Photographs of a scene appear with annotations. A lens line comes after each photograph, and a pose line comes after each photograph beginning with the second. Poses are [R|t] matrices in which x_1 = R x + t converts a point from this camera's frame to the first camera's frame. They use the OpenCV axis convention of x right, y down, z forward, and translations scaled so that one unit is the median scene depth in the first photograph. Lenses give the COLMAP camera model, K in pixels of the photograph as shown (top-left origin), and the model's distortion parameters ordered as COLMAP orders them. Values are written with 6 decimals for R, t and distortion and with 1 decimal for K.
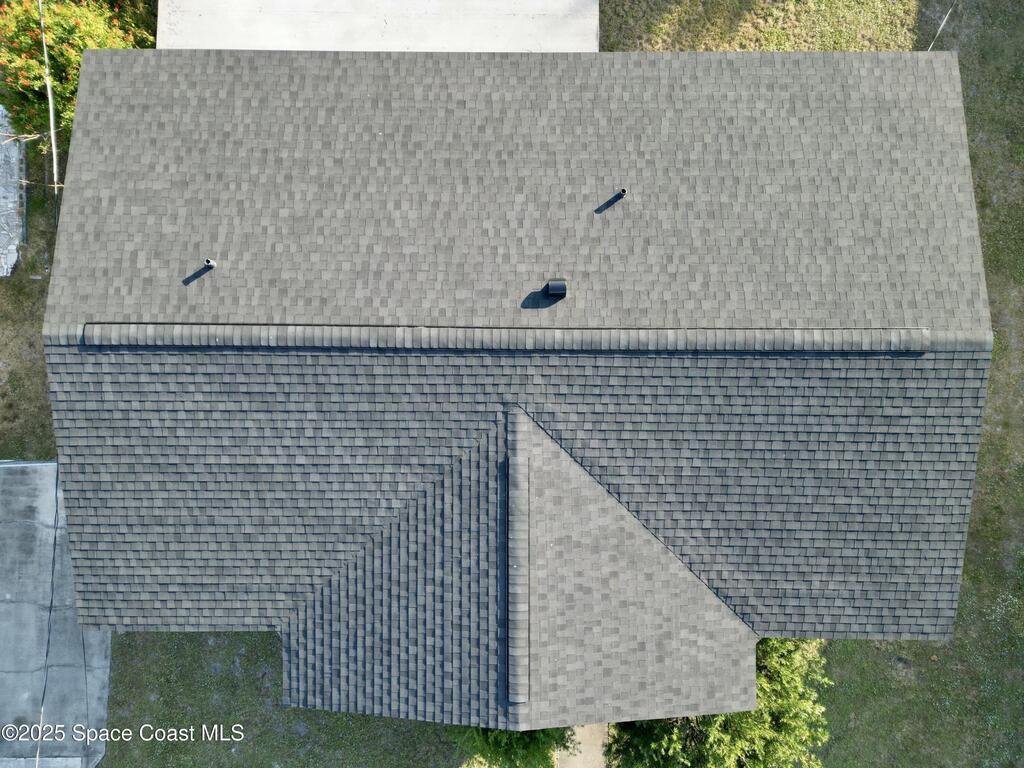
lens RADIAL K [[711.6, 0, 513.9], [0, 711.6, 382.9], [0, 0, 1]] dist [0.065827, -0.057221]
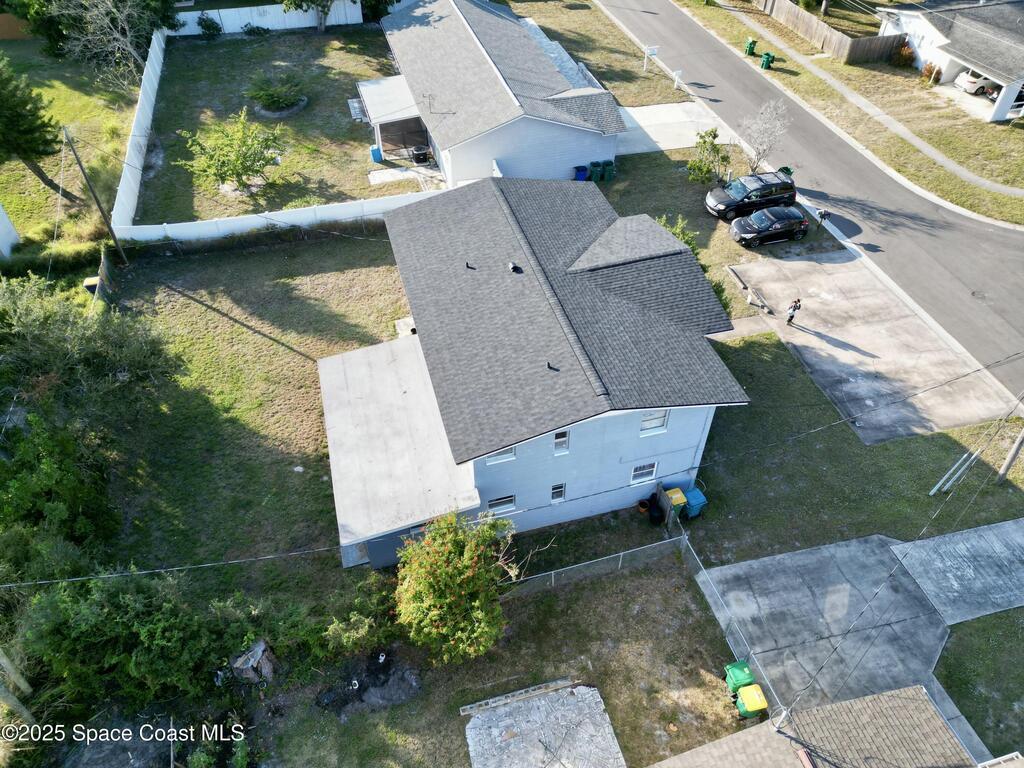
lens RADIAL K [[711.6, 0, 508.9], [0, 711.6, 382.1], [0, 0, 1]] dist [0.065827, -0.057221]
pose [[-0.272492, -0.672086, 0.688512, -1.792469], [0.962073, -0.199815, 0.185711, -0.650581], [0.012761, 0.713003, 0.701044, -0.397889]]
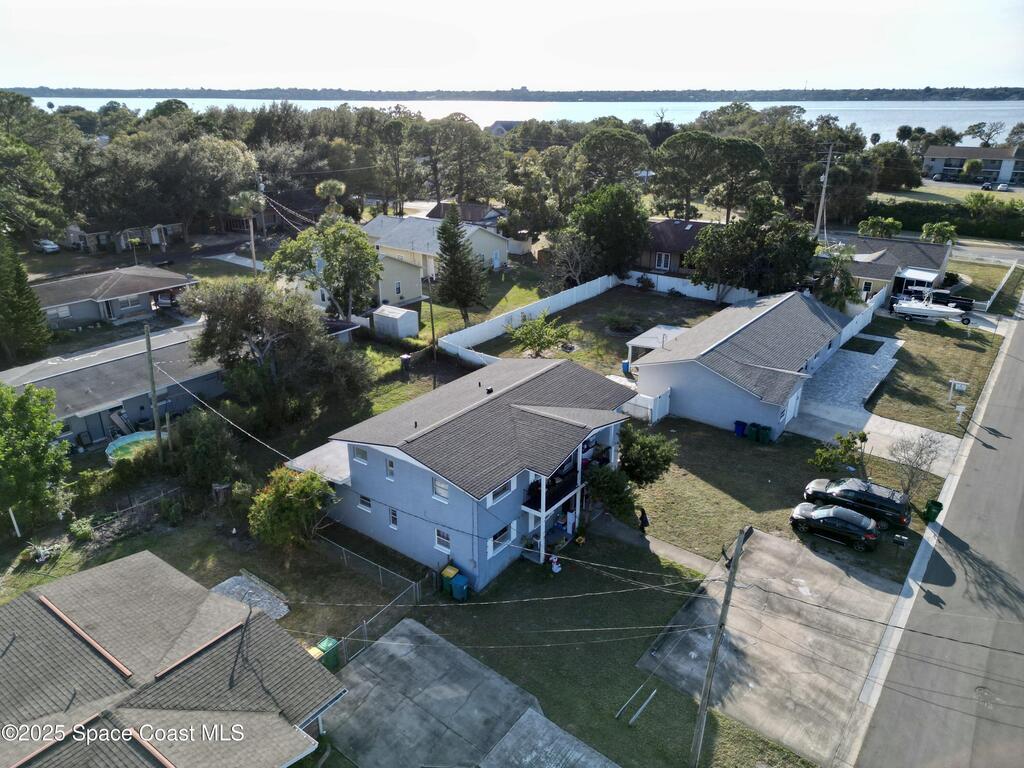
lens RADIAL K [[711.6, 0, 511.0], [0, 711.6, 383.3], [0, 0, 1]] dist [0.065827, -0.057221]
pose [[0.593618, -0.294412, 0.748958, -2.403545], [0.804747, 0.216567, -0.552704, 1.826412], [0.000523, 0.930817, 0.365485, -0.297297]]
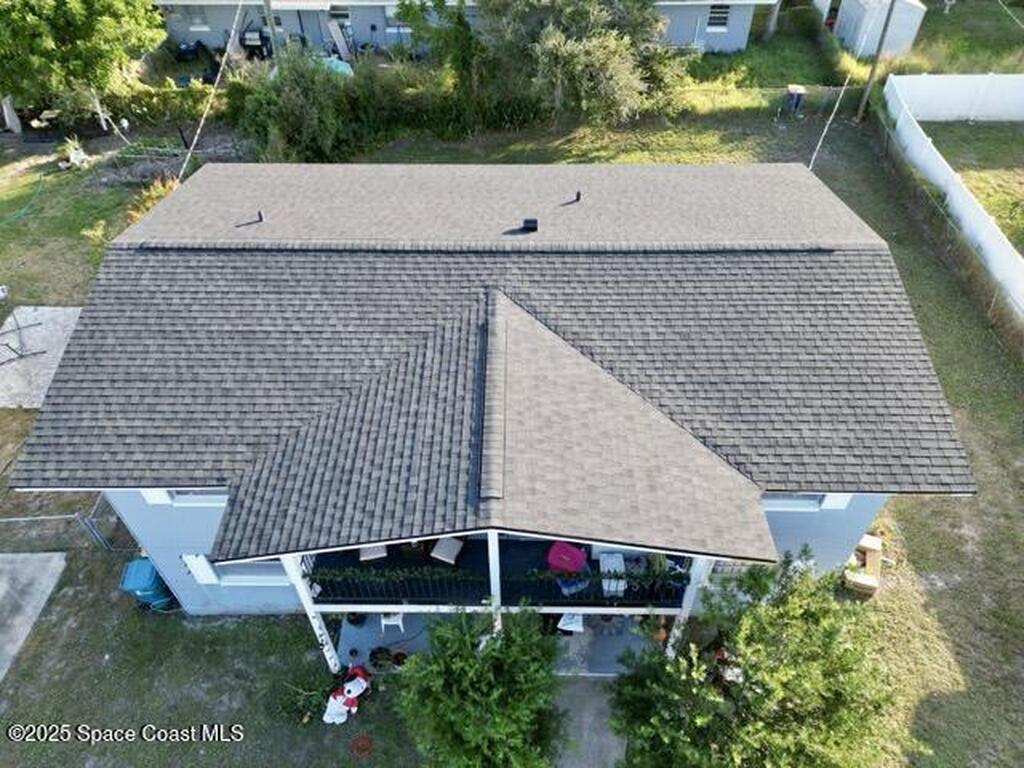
lens RADIAL K [[711.6, 0, 510.9], [0, 711.6, 391.6], [0, 0, 1]] dist [0.065827, -0.057221]
pose [[0.999974, 0.006267, -0.003576, 0.031583], [-0.006989, 0.718348, -0.695648, 0.929204], [-0.001791, 0.695655, 0.718374, 0.285791]]
